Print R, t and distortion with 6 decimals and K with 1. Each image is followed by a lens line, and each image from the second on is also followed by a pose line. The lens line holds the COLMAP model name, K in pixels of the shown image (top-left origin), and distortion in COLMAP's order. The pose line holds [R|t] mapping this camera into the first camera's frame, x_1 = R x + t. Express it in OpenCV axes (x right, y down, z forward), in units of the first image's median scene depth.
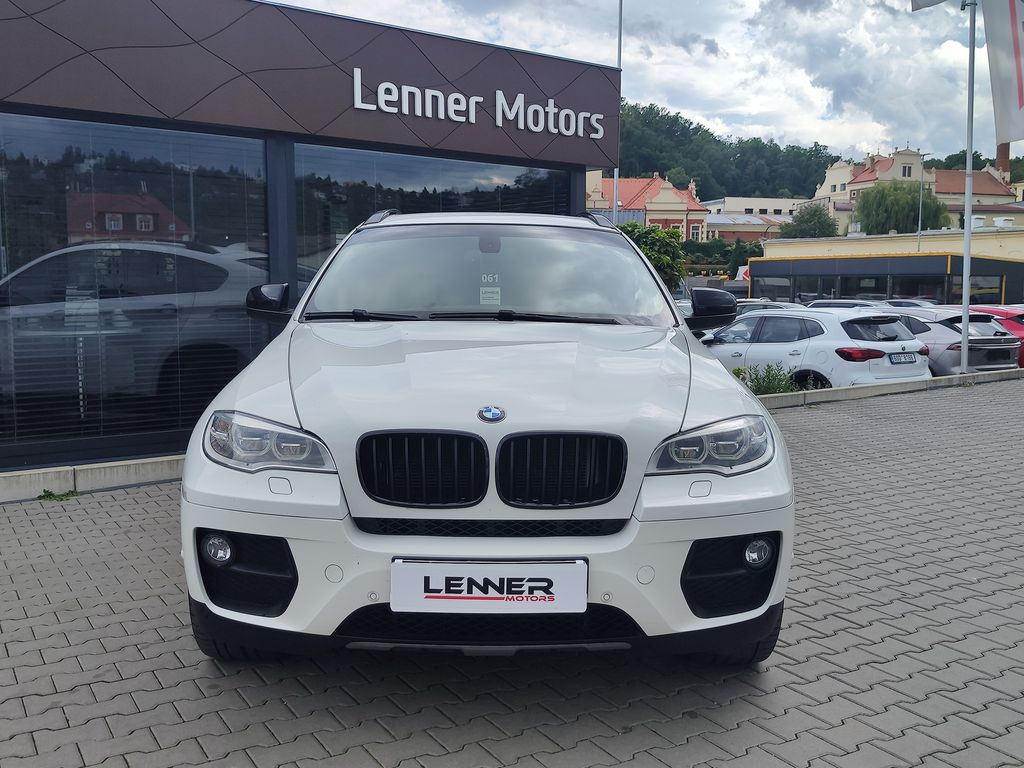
lens RADIAL K [[1023.1, 0, 515.5], [0, 1023.1, 389.2], [0, 0, 1]] dist [0.013944, 0.000000]
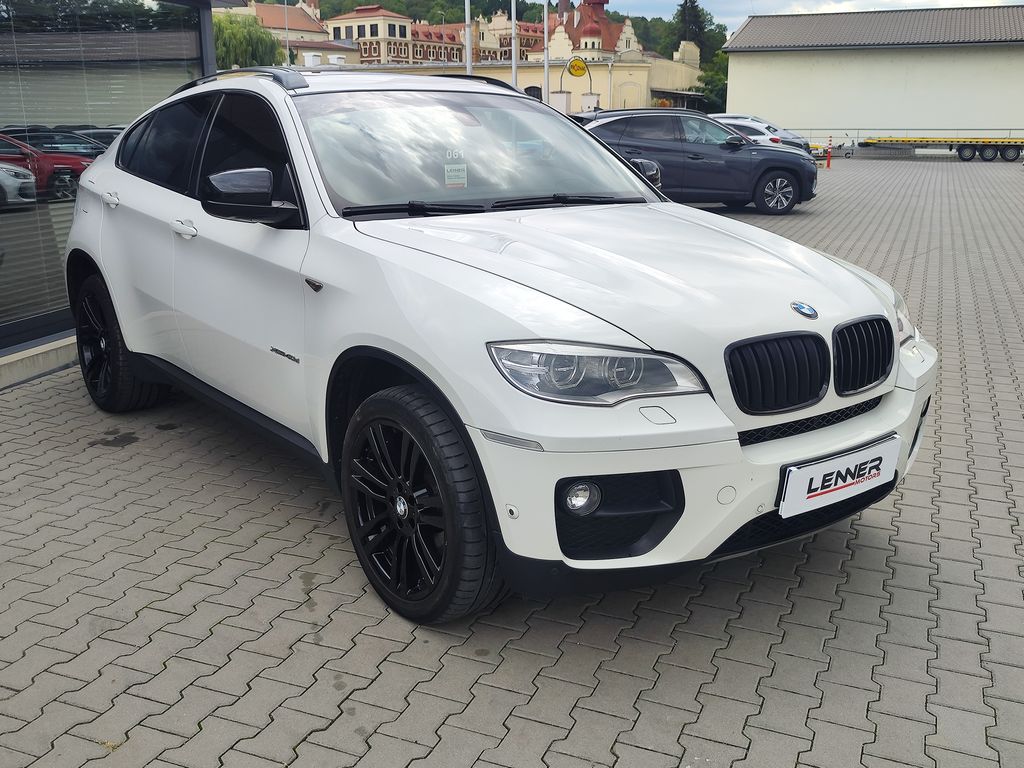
lens RADIAL K [[1023.1, 0, 517.4], [0, 1023.1, 392.4], [0, 0, 1]] dist [0.013944, 0.000000]
pose [[0.808750, -0.155619, 0.567191, -0.844741], [0.064544, 0.982020, 0.177402, -0.094523], [-0.584600, -0.106865, 0.804253, 0.346939]]
